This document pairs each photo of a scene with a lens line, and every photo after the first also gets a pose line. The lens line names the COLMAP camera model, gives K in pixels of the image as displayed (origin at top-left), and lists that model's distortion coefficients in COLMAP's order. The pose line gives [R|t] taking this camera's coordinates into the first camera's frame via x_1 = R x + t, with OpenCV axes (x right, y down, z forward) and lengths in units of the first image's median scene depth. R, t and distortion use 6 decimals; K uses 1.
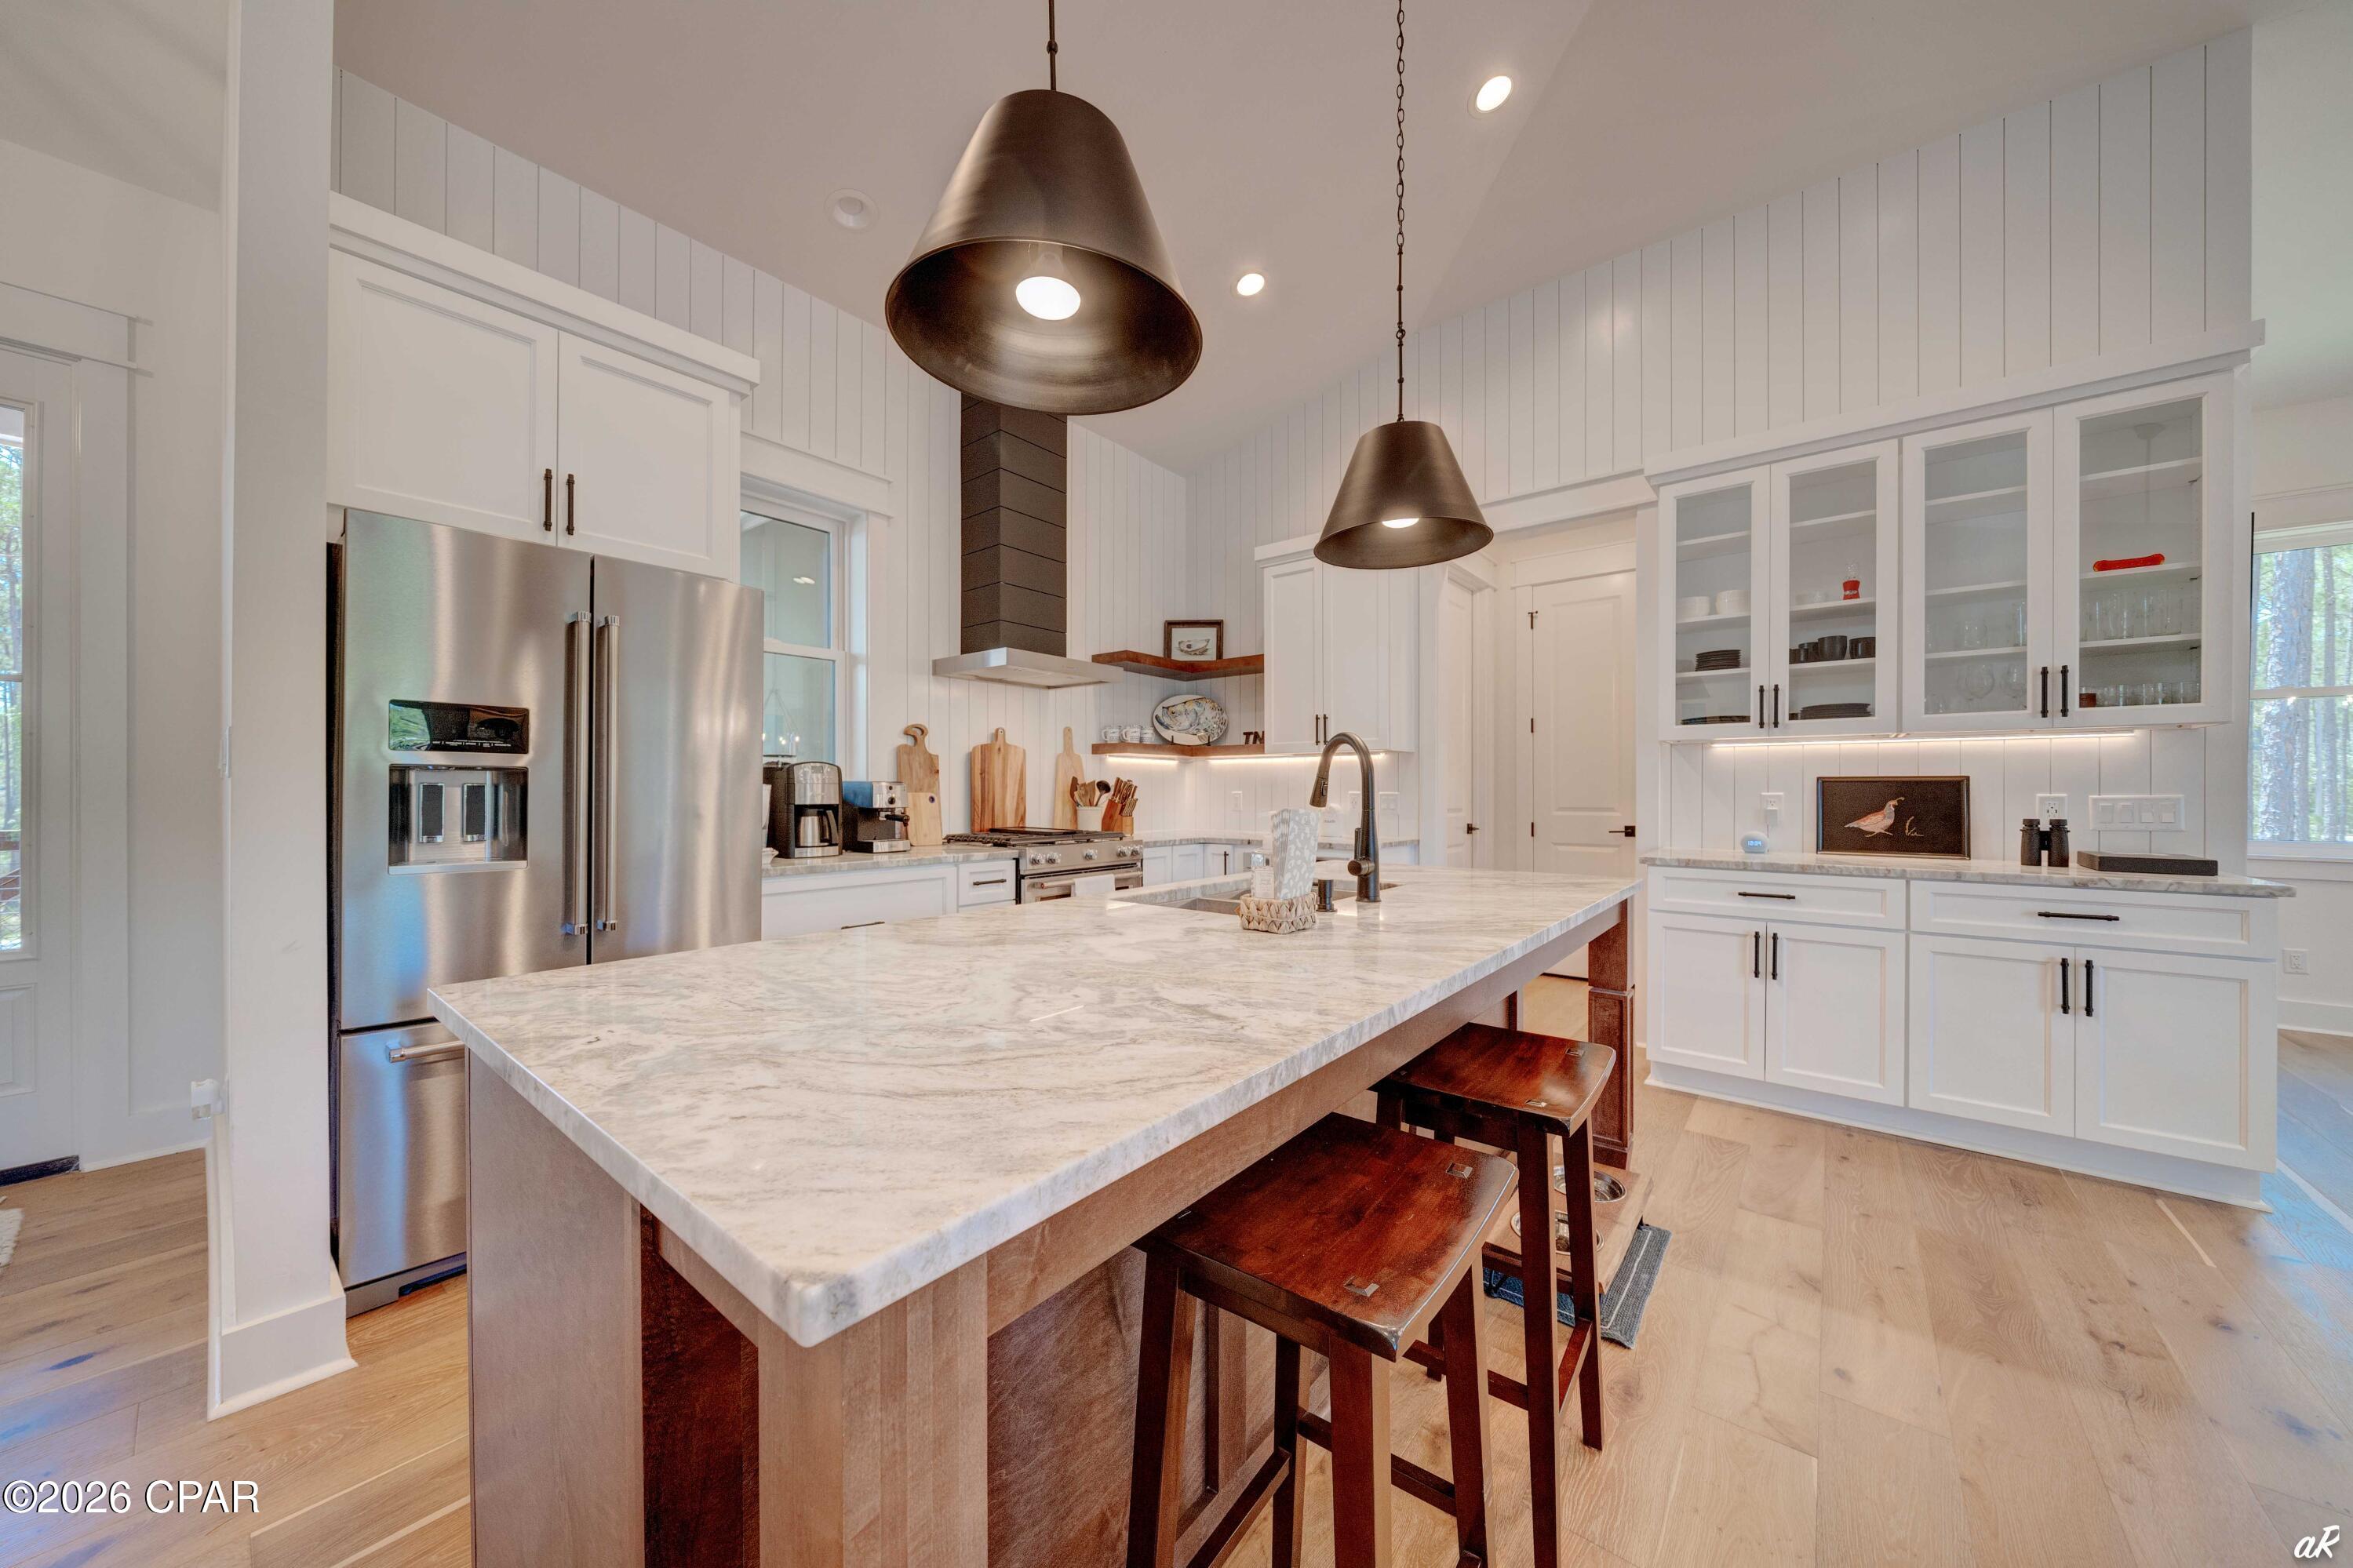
lens RADIAL K [[822.4, 0, 1176.5], [0, 822.4, 784.0], [0, 0, 1]] dist [0.000956, 0.000049]
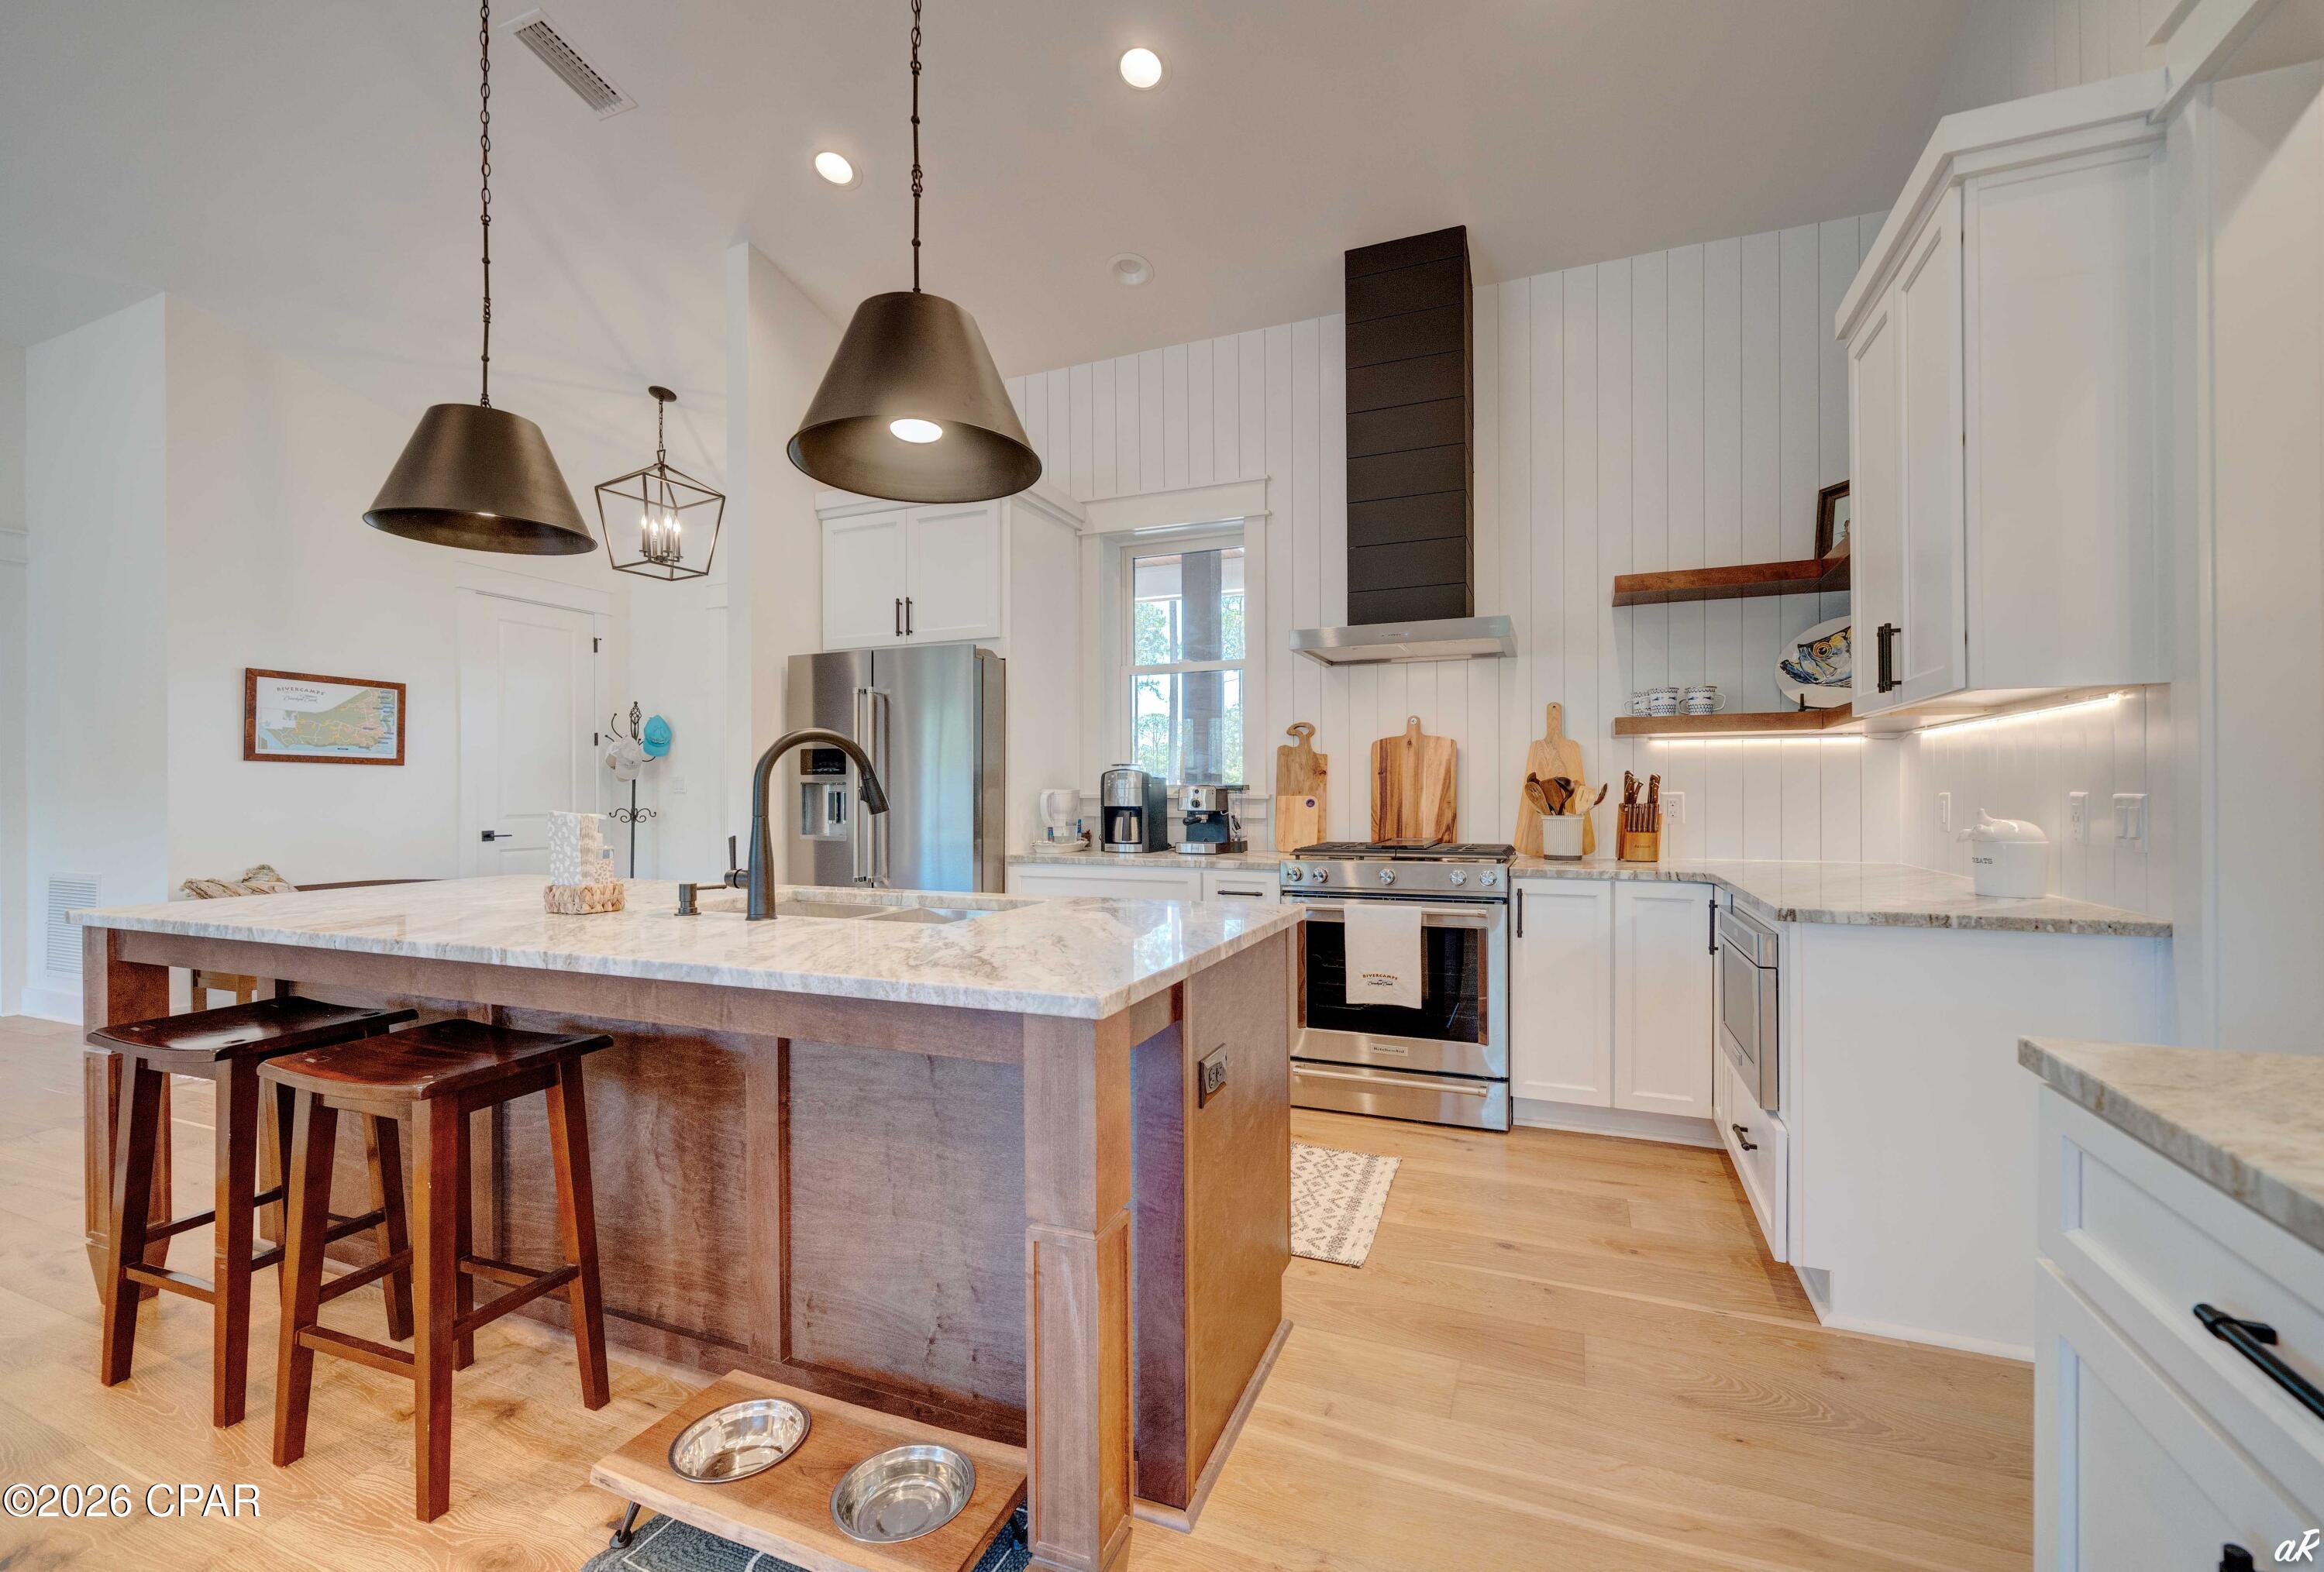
lens RADIAL K [[912.6, 0, 1162.0], [0, 912.6, 786.0], [0, 0, 1]] dist [0.001738, 0.000041]
pose [[0.318761, -0.010742, -0.947774, 0.620048], [0.013077, 0.999890, -0.006935, 0.004586], [0.947745, -0.010183, 0.318867, 0.512911]]
